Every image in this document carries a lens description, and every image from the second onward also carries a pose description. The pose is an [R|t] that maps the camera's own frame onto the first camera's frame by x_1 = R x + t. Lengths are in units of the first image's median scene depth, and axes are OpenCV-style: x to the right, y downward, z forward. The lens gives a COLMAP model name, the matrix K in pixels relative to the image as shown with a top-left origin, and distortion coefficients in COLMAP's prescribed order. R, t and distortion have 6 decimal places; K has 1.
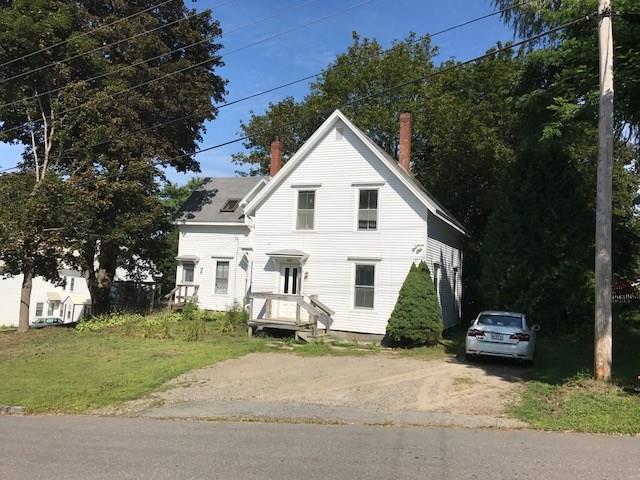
lens RADIAL K [[526.2, 0, 320.0], [0, 526.2, 240.0], [0, 0, 1]] dist [0.066865, -0.110631]
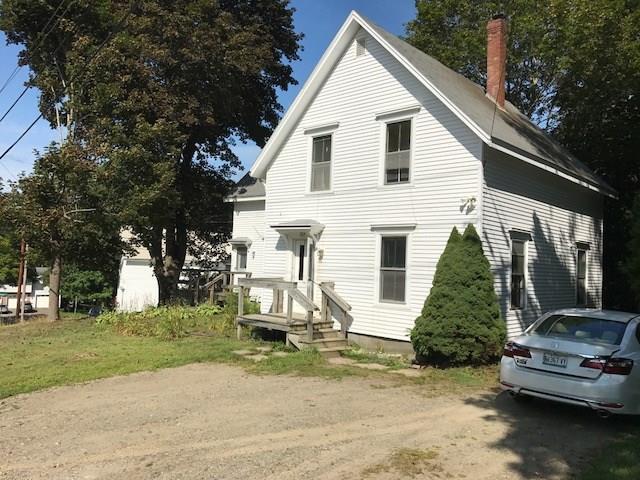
lens RADIAL K [[524.6, 0, 320.0], [0, 524.6, 240.0], [0, 0, 1]] dist [0.010737, 0.004688]
pose [[0.939531, -0.025682, -0.341500, 0.212237], [0.028695, 0.999581, 0.003773, 0.044803], [0.341260, -0.013344, 0.939874, 0.335293]]
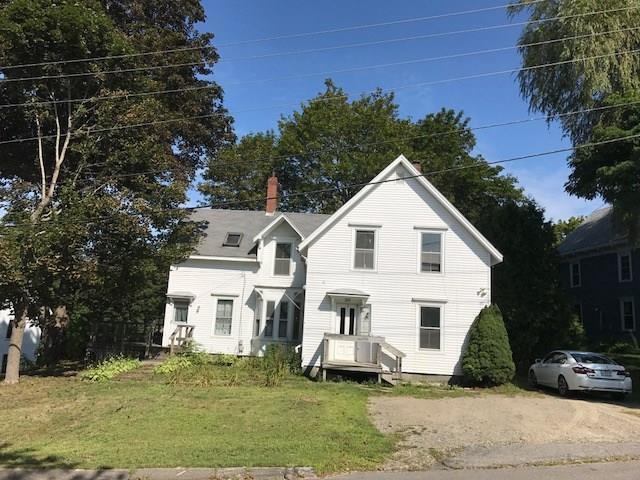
lens RADIAL K [[526.2, 0, 320.0], [0, 526.2, 240.0], [0, 0, 1]] dist [0.066865, -0.110631]
pose [[0.943047, 0.059098, 0.327368, -0.438355], [-0.033490, 0.995960, -0.083319, 0.010628], [-0.330970, 0.067610, 0.941216, 0.089133]]
